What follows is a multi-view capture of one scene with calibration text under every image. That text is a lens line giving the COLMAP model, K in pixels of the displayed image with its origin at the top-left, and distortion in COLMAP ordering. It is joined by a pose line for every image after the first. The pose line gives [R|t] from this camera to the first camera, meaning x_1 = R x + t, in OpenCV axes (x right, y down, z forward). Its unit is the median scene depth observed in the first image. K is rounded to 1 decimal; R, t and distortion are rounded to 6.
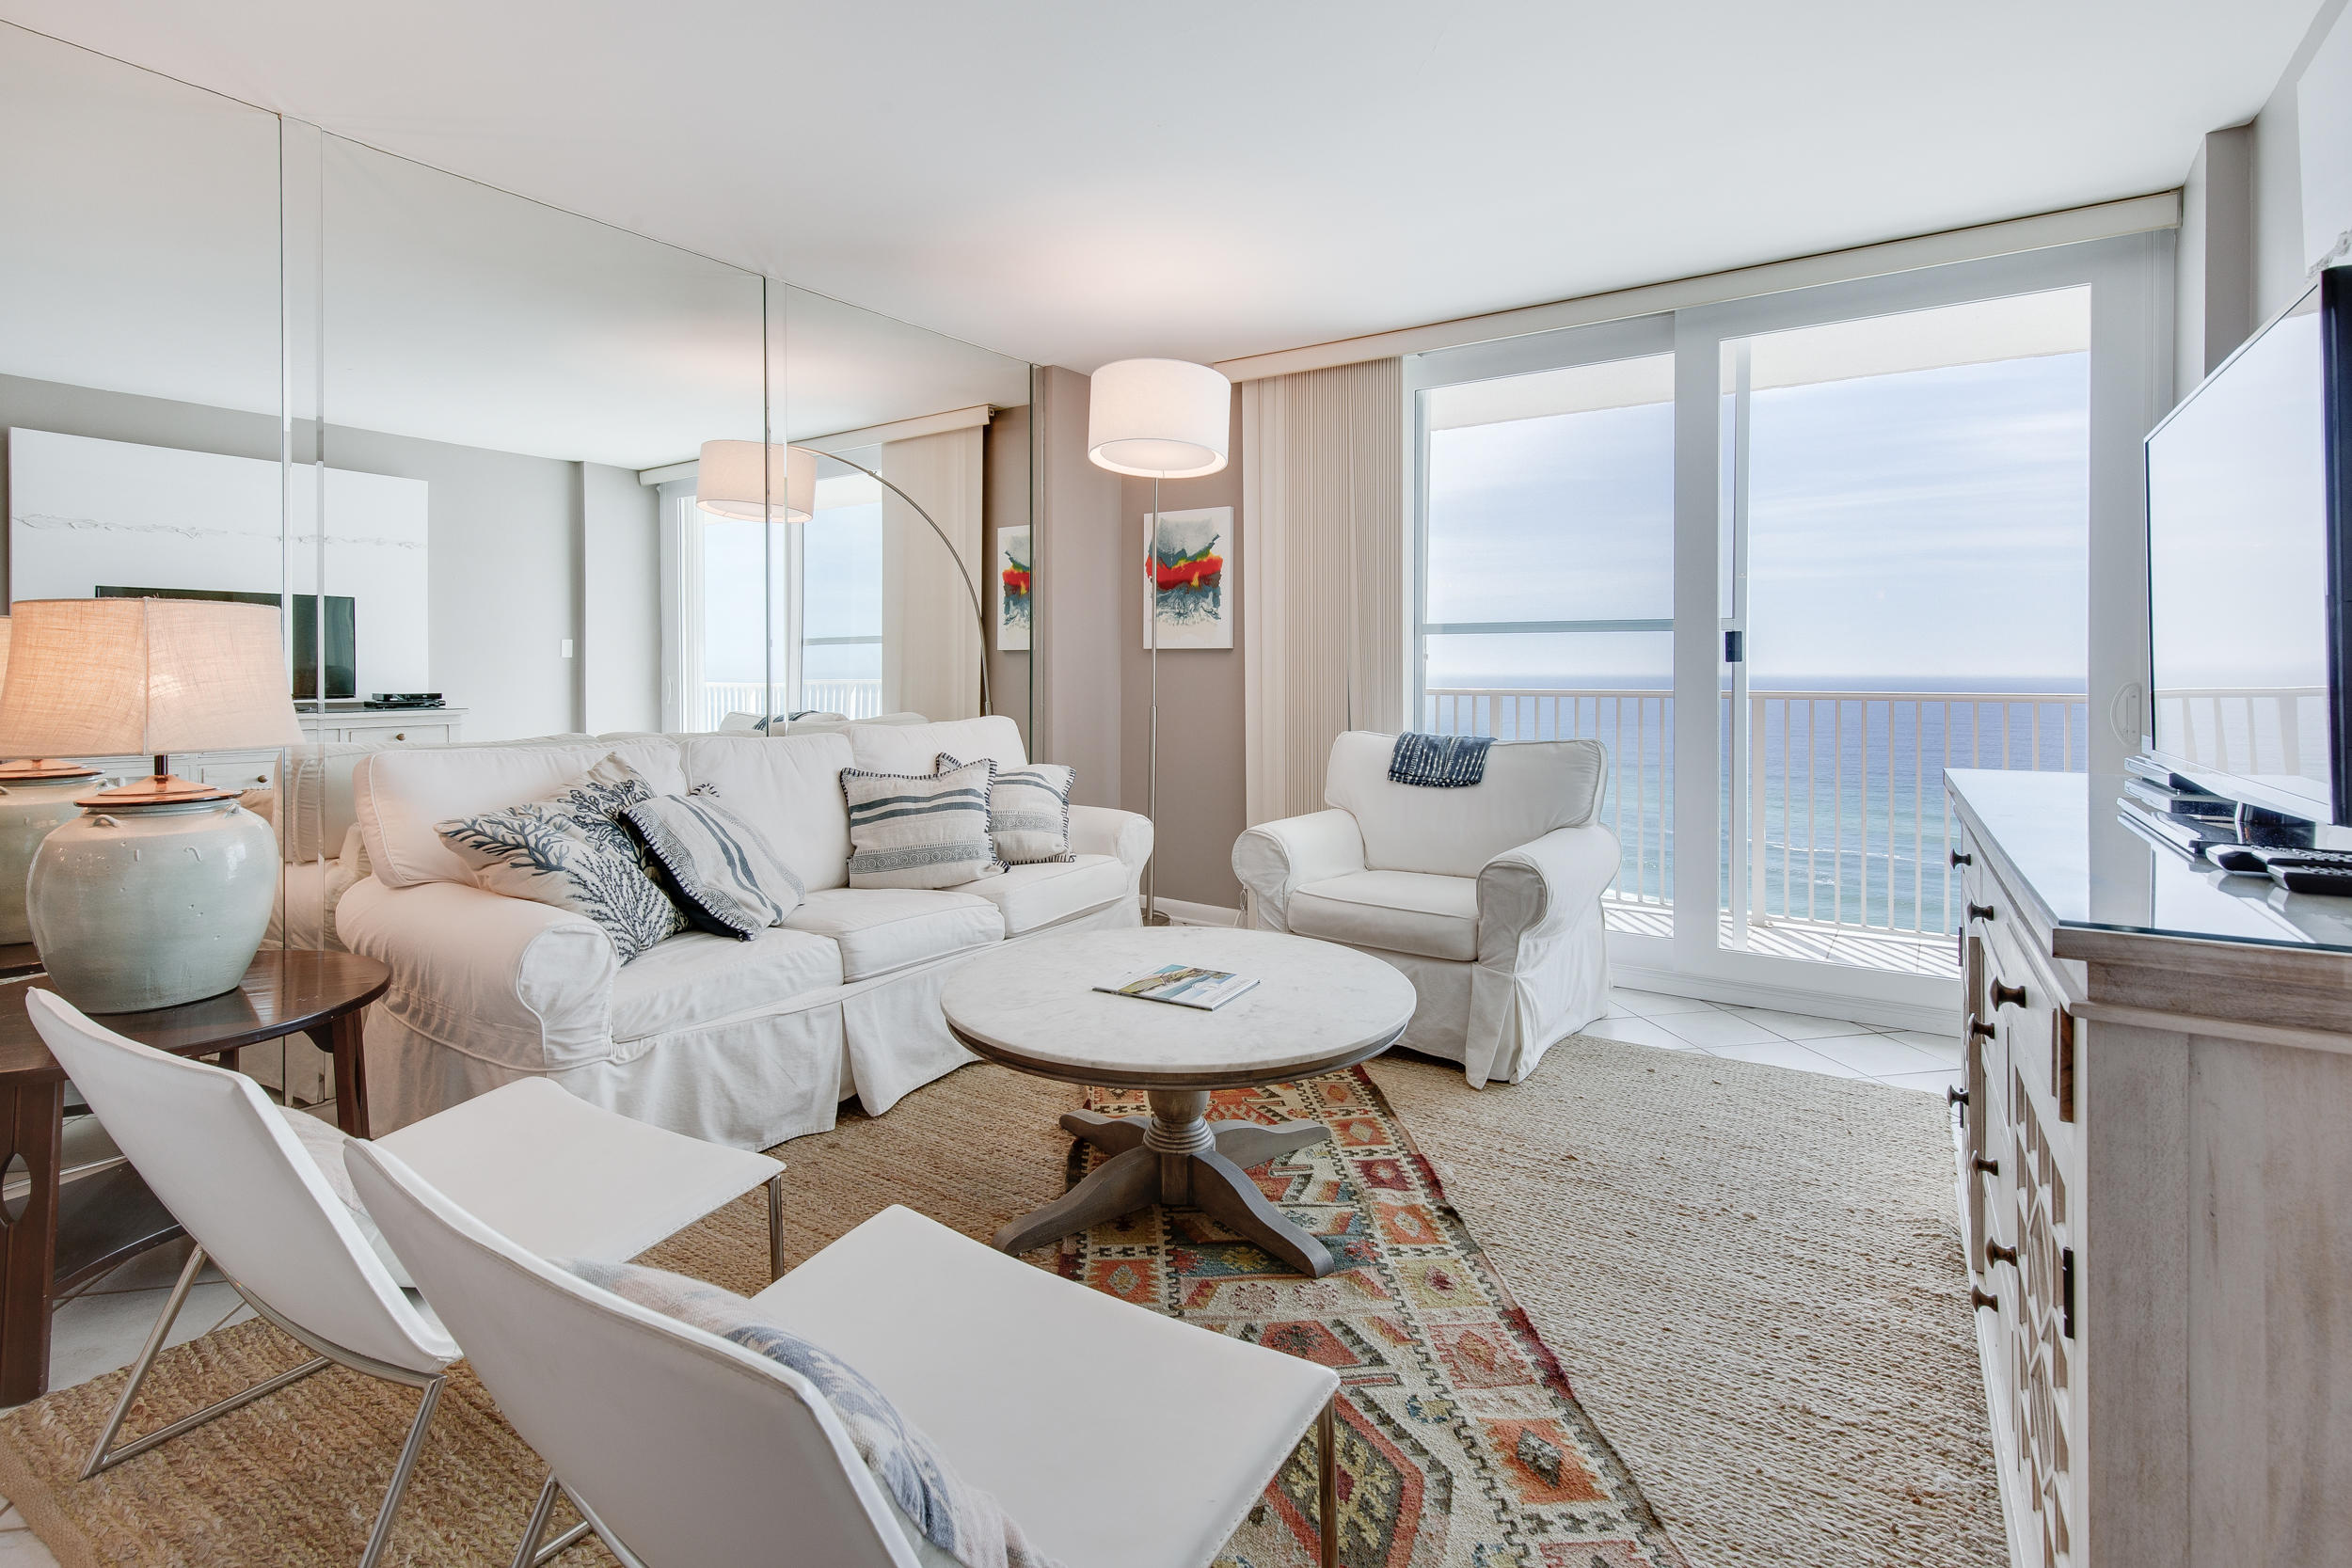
lens RADIAL K [[1108.0, 0, 1194.1], [0, 1108.0, 668.1], [0, 0, 1]] dist [0.010620, -0.000642]
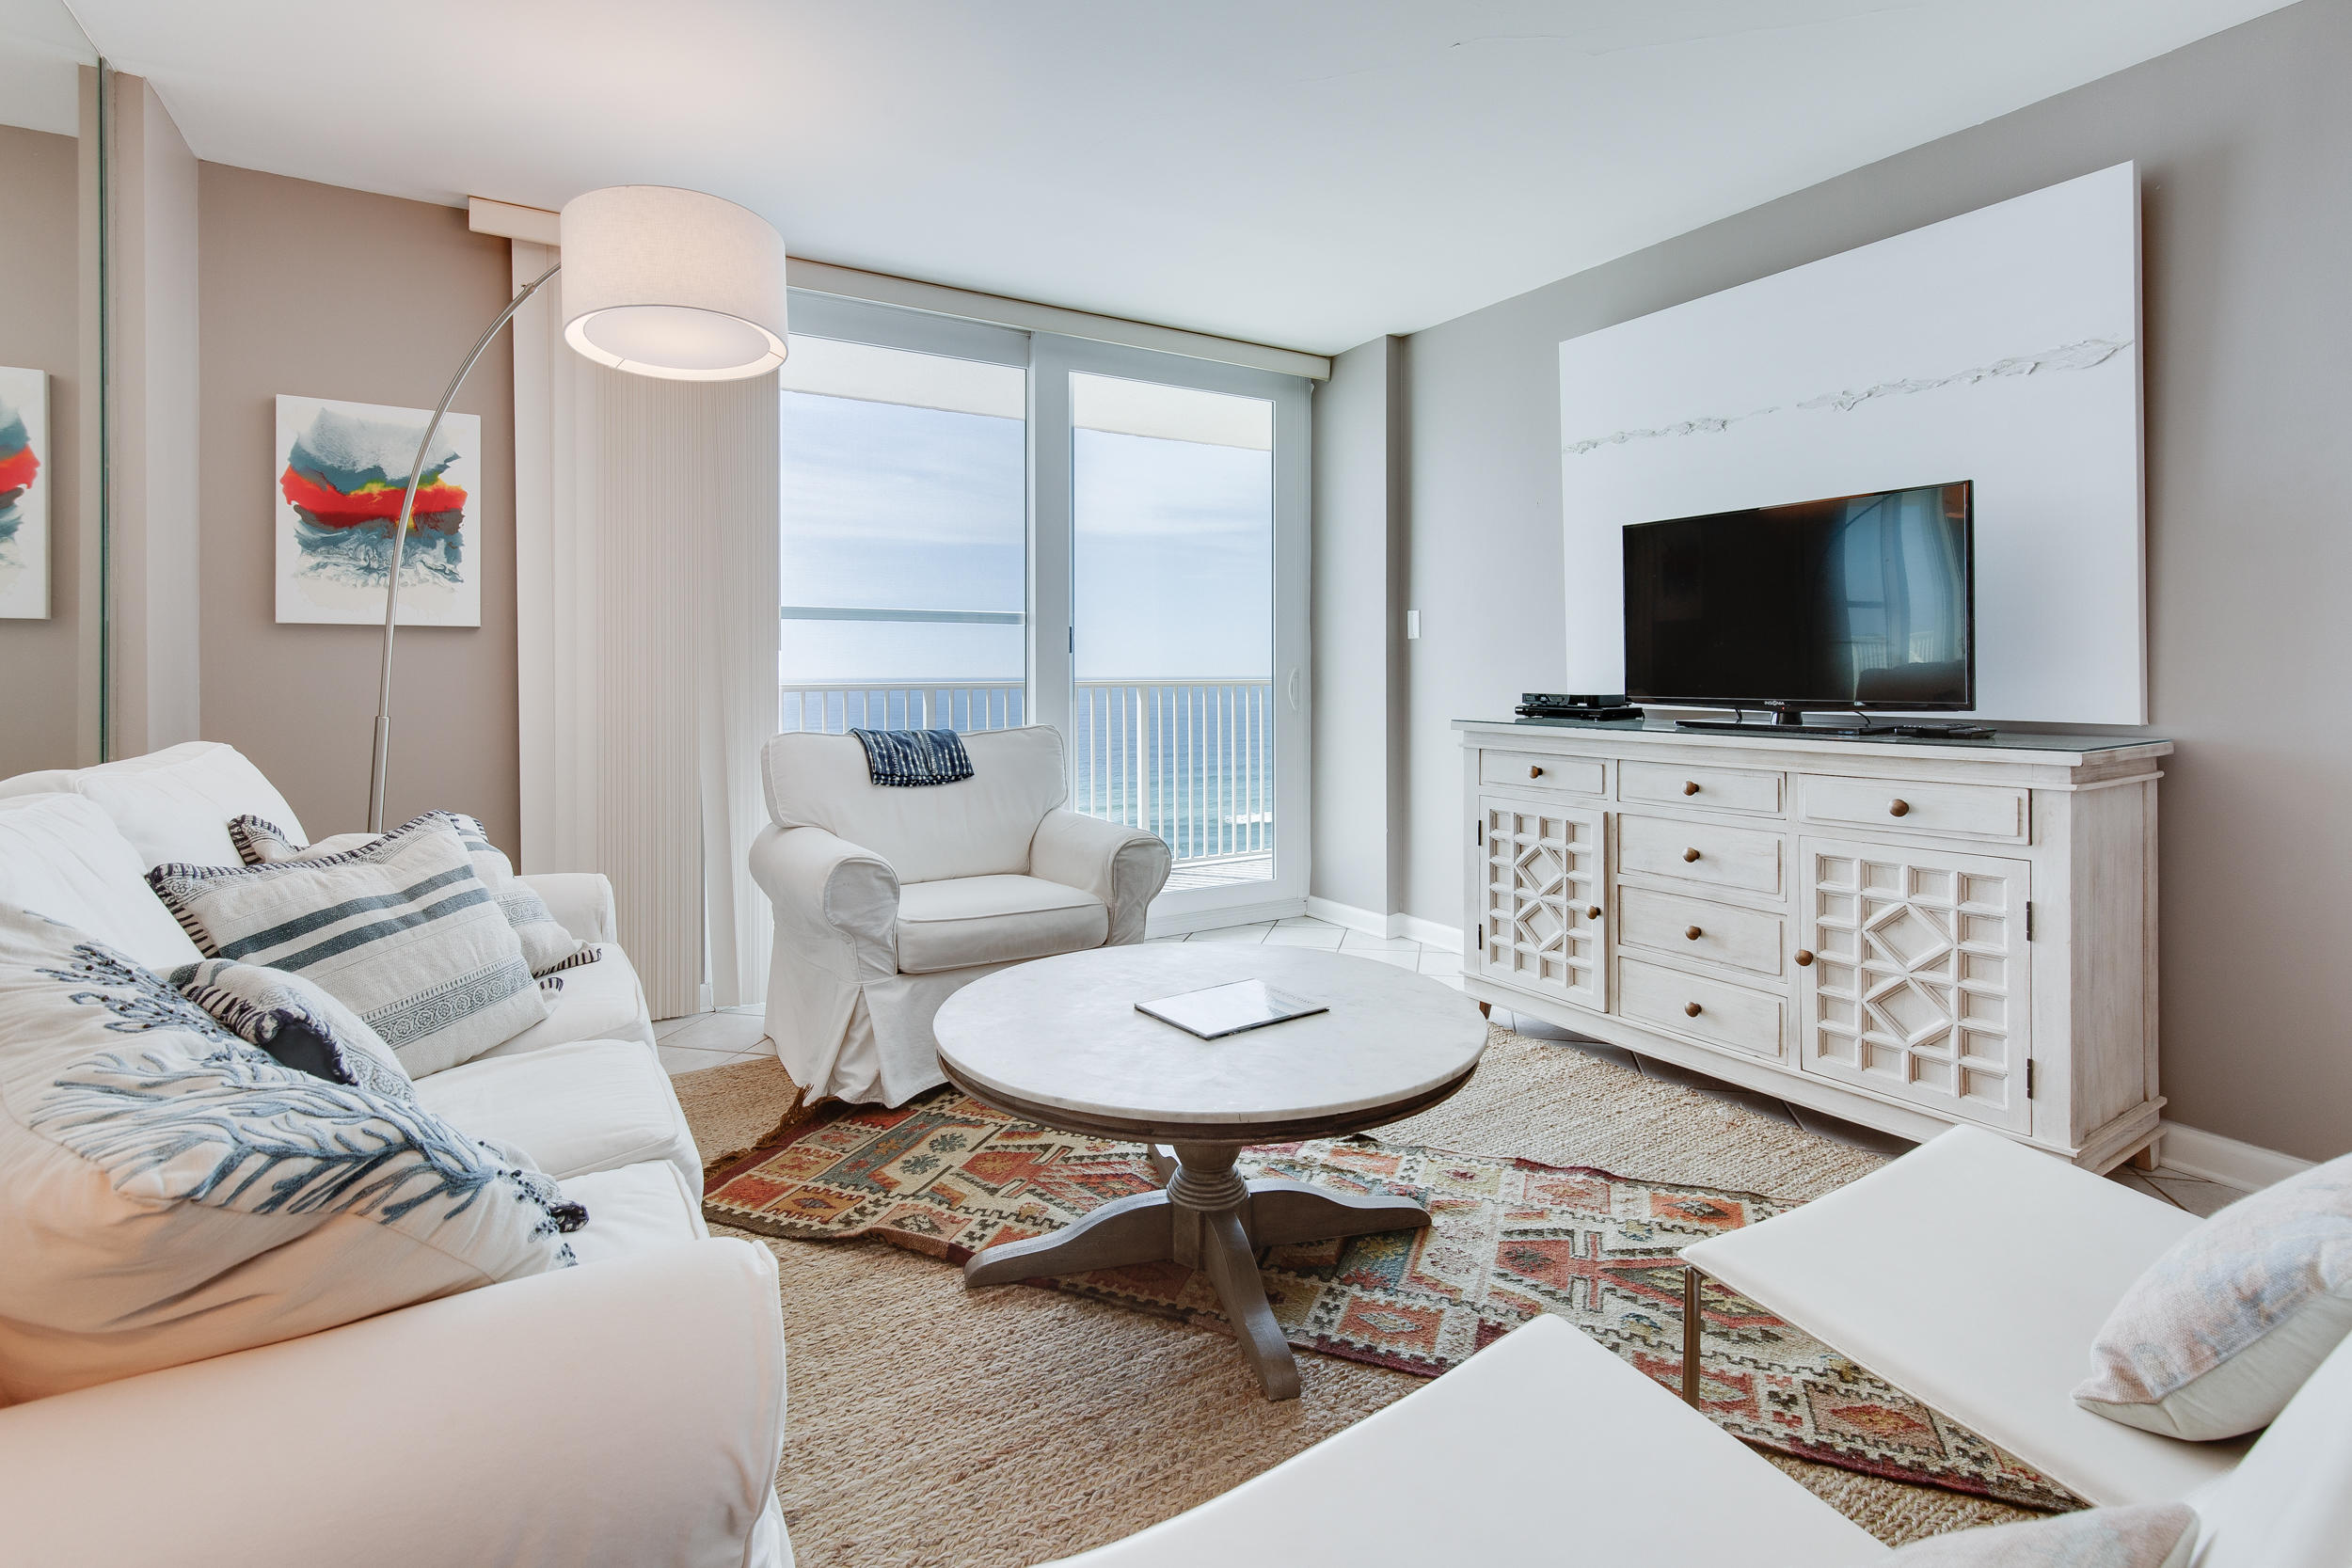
lens RADIAL K [[1108.0, 0, 1194.1], [0, 1108.0, 668.1], [0, 0, 1]] dist [0.010620, -0.000642]
pose [[0.419188, 0.000660, 0.907899, -0.520476], [0.002833, 0.999994, -0.002034, 0.013202], [-0.907895, 0.003425, 0.419183, 0.420618]]
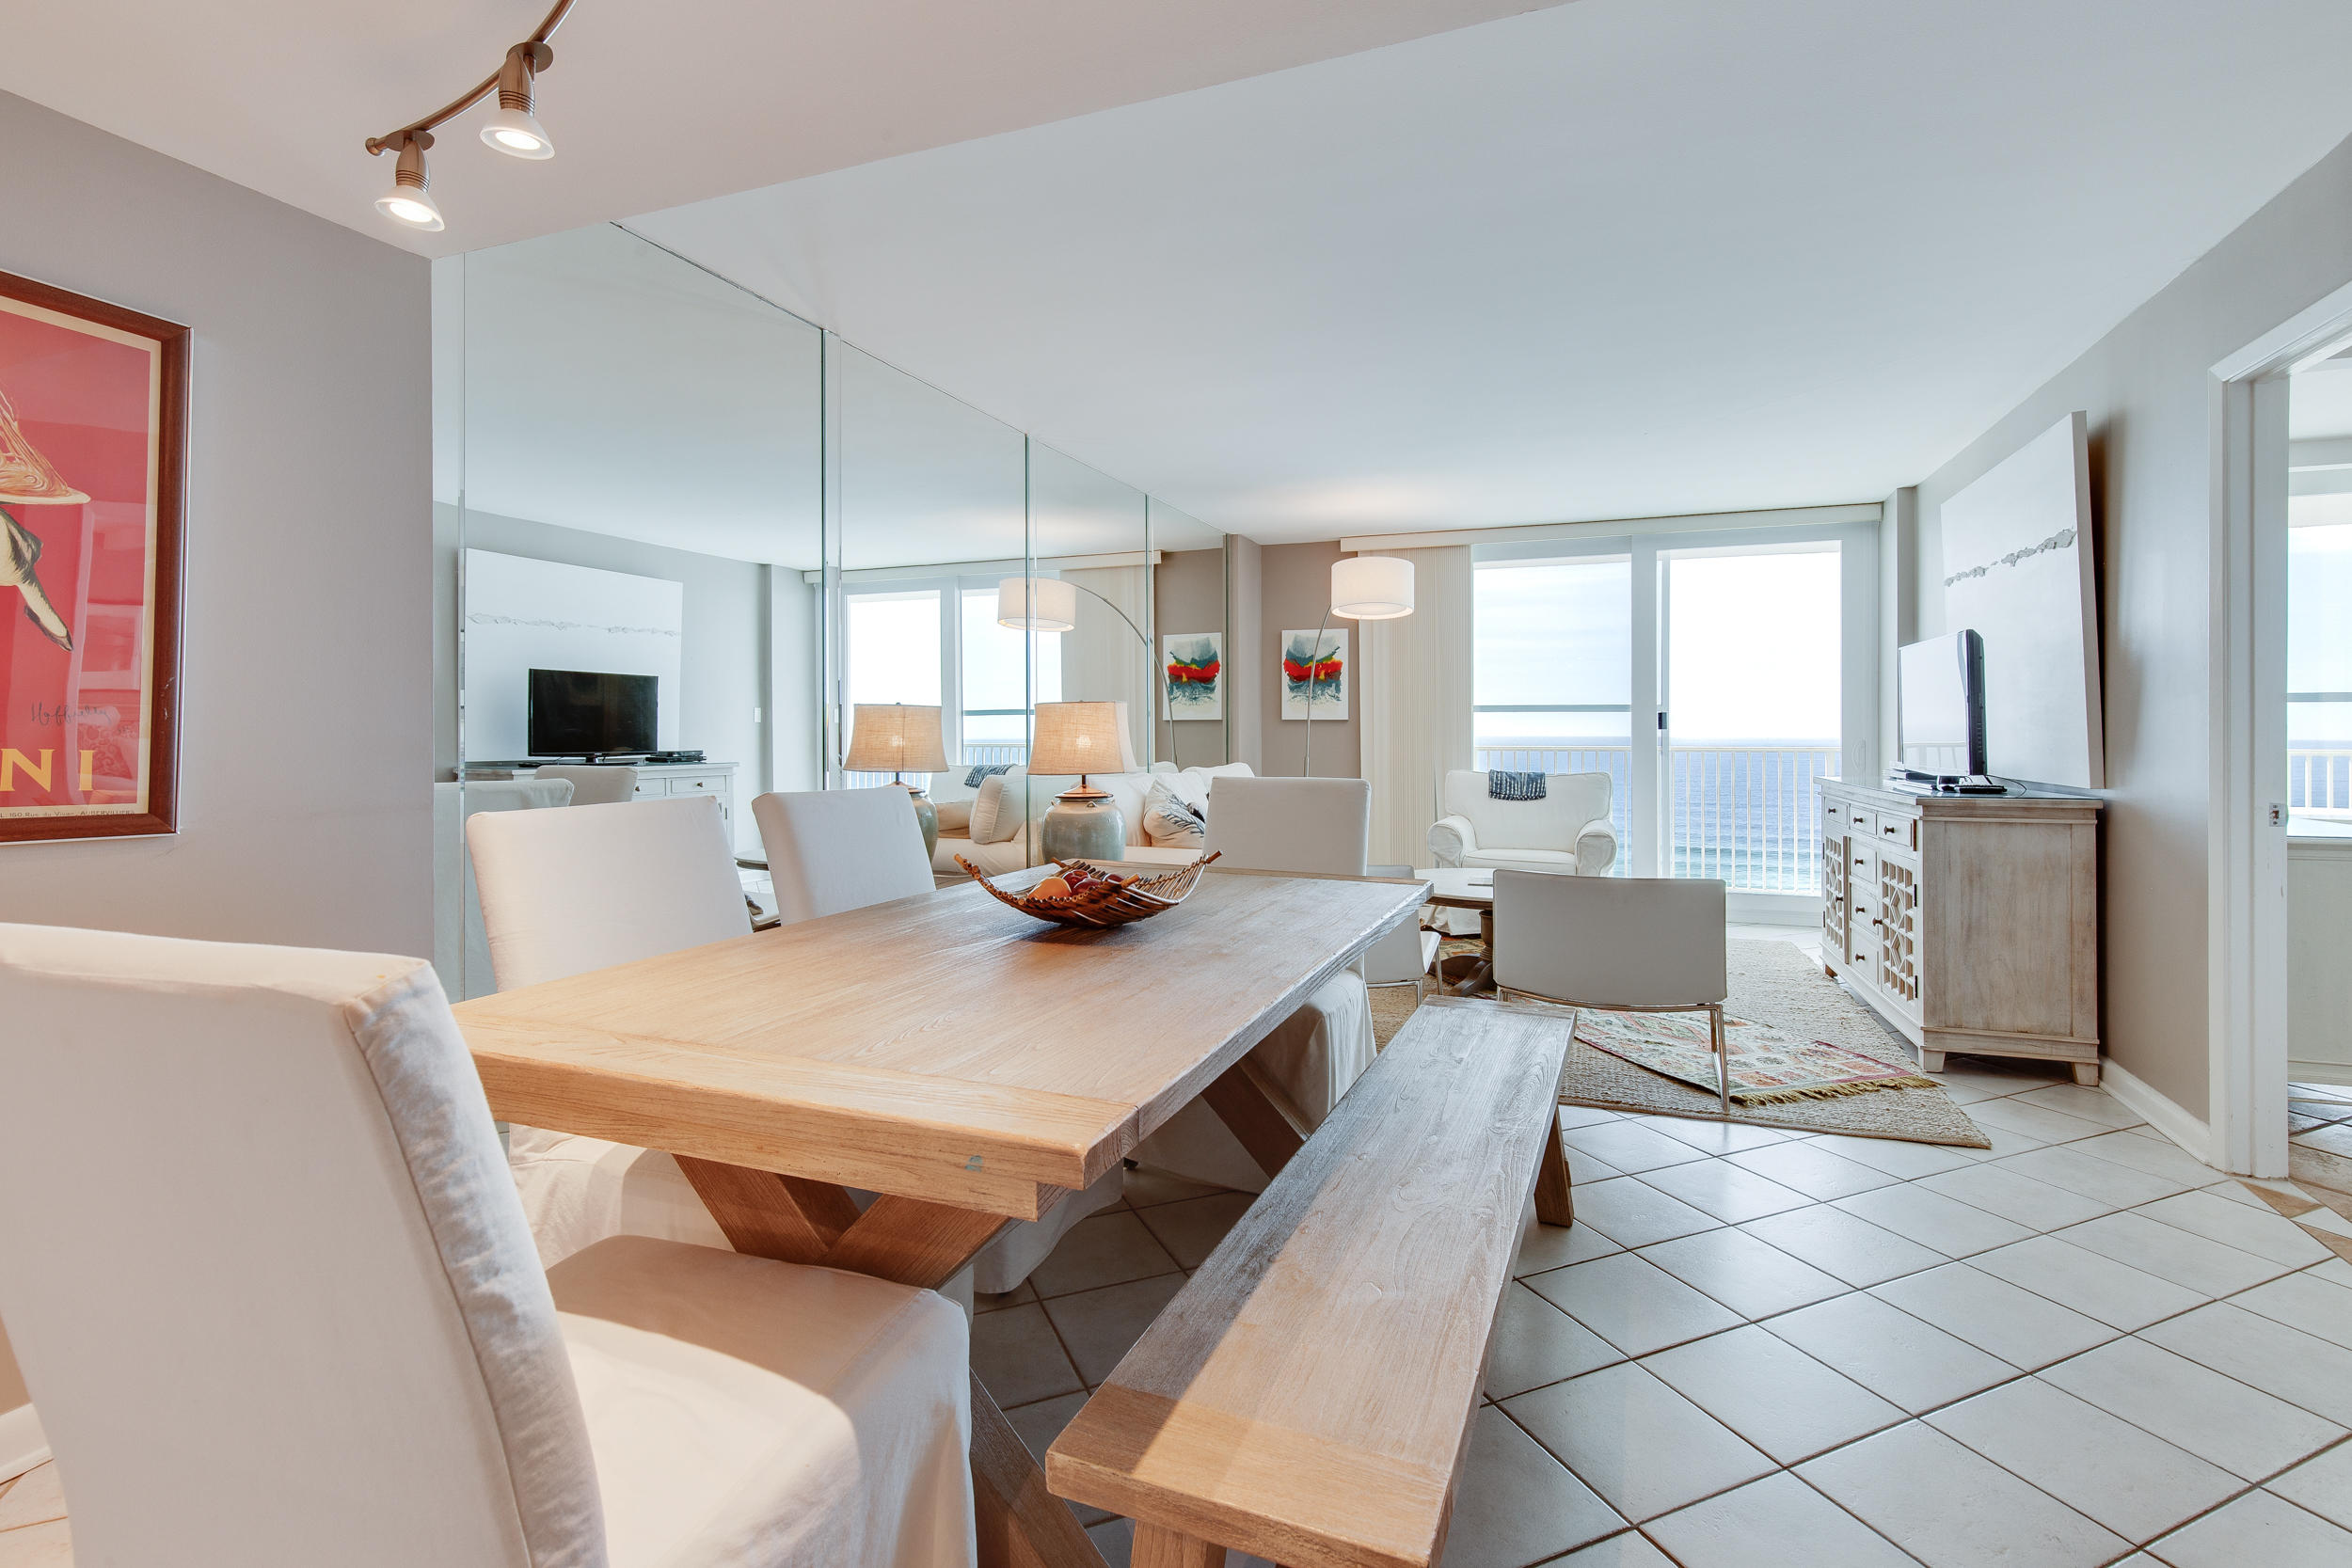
lens RADIAL K [[1081.6, 0, 1193.6], [0, 1081.6, 722.8], [0, 0, 1]] dist [0.004315, 0.000065]
pose [[0.977123, 0.003323, 0.212649, -0.652338], [-0.001476, 0.999960, -0.008844, 0.000140], [-0.212670, 0.008328, 0.977089, -0.567346]]
